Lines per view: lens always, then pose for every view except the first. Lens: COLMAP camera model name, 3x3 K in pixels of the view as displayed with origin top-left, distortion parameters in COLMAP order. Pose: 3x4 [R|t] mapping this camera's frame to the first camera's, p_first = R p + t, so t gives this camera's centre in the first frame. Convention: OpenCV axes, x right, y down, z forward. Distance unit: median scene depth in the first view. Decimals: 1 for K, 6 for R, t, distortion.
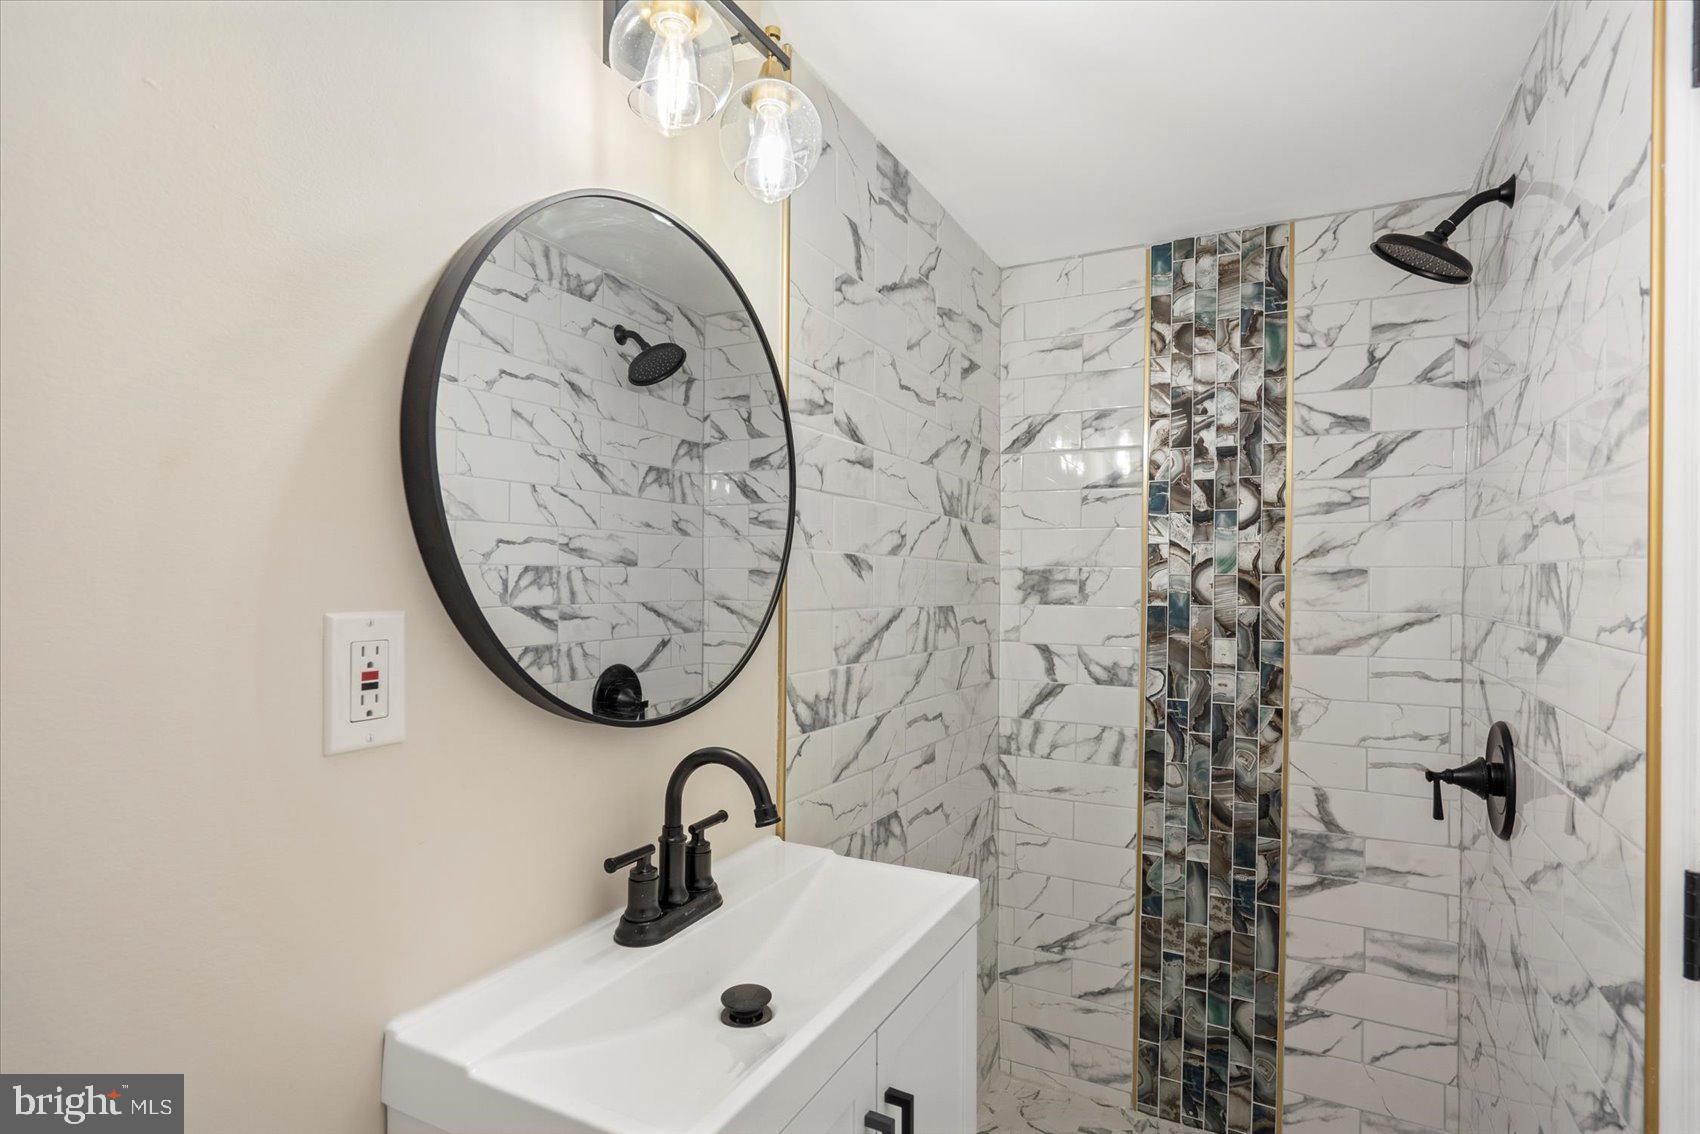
lens RADIAL K [[831.3, 0, 849.6], [0, 831.3, 560.7], [0, 0, 1]] dist [0.021192, 0.000747]
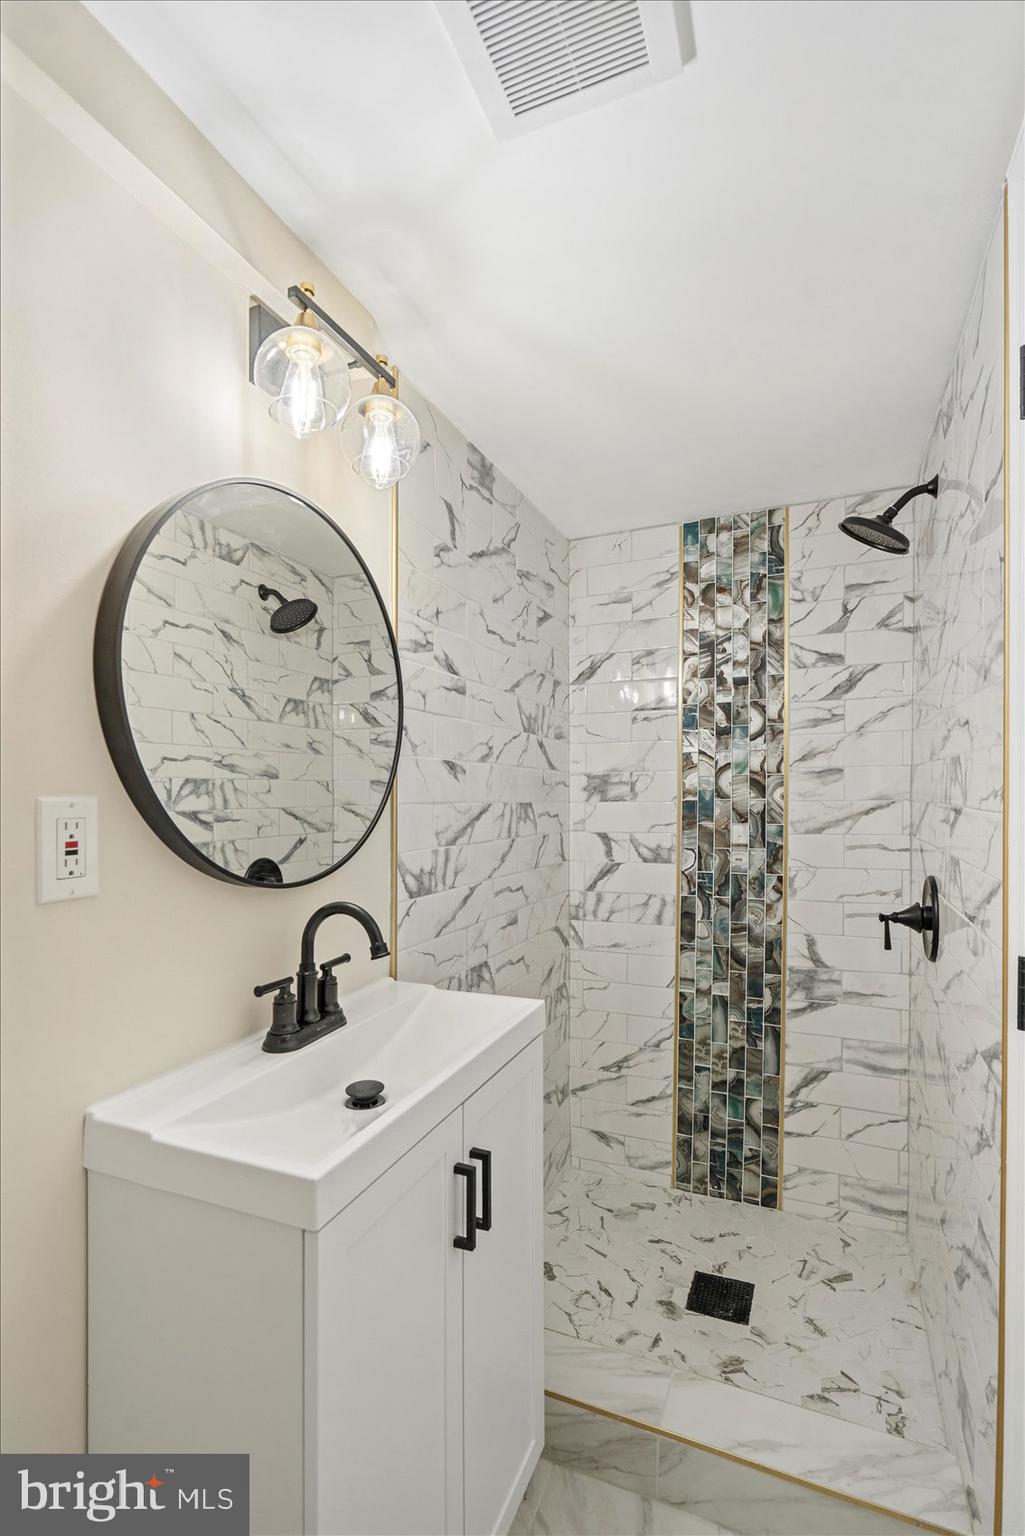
lens RADIAL K [[751.1, 0, 515.5], [0, 751.1, 780.3], [0, 0, 1]] dist [0.021192, 0.000747]
pose [[0.998402, -0.013474, 0.054887, 0.039045], [0.015090, 0.999462, -0.029123, 0.054966], [-0.054466, 0.029905, 0.998068, -0.150970]]
